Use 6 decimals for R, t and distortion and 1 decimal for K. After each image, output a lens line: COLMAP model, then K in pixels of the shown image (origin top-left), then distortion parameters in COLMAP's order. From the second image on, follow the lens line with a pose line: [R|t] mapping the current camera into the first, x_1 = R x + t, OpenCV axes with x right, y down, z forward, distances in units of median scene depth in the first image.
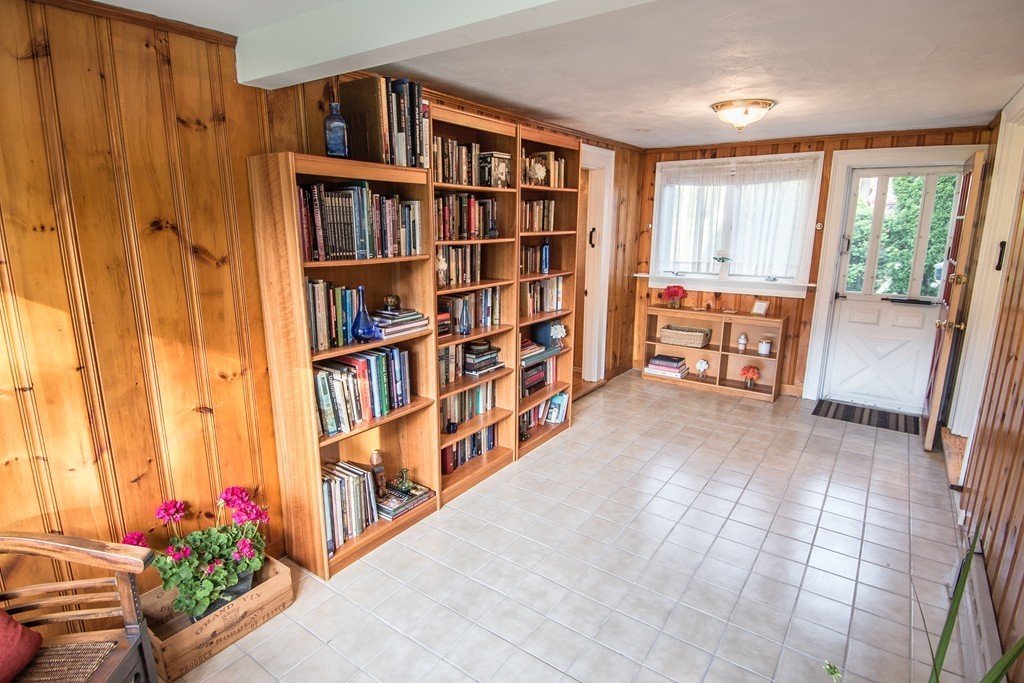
lens RADIAL K [[529.6, 0, 507.9], [0, 529.6, 340.6], [0, 0, 1]] dist [0.046284, -0.050040]
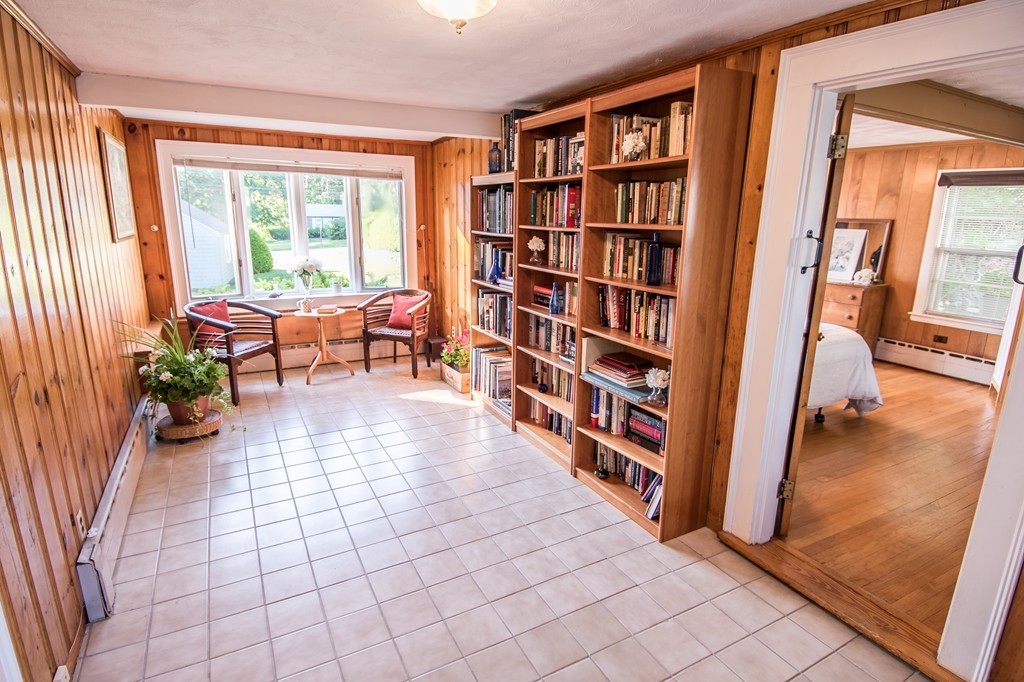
lens RADIAL K [[529.6, 0, 507.9], [0, 529.6, 340.1], [0, 0, 1]] dist [0.046284, -0.050040]
pose [[-0.444970, 0.198498, -0.873270, 0.940194], [-0.212613, 0.923831, 0.318327, -0.291627], [0.869941, 0.327315, -0.368874, 1.352611]]
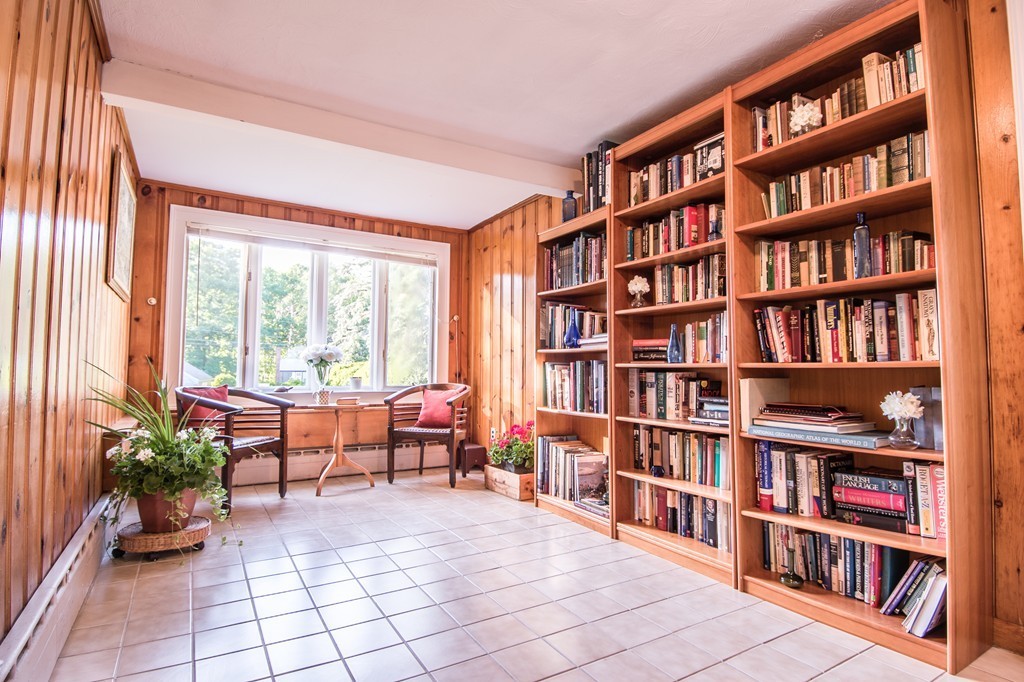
lens RADIAL K [[529.6, 0, 507.9], [0, 529.6, 340.1], [0, 0, 1]] dist [0.046284, -0.050040]
pose [[-0.404410, -0.058296, -0.912718, 0.814666], [-0.208829, 0.977489, 0.030096, -0.018924], [0.890417, 0.202773, -0.407480, 1.112751]]
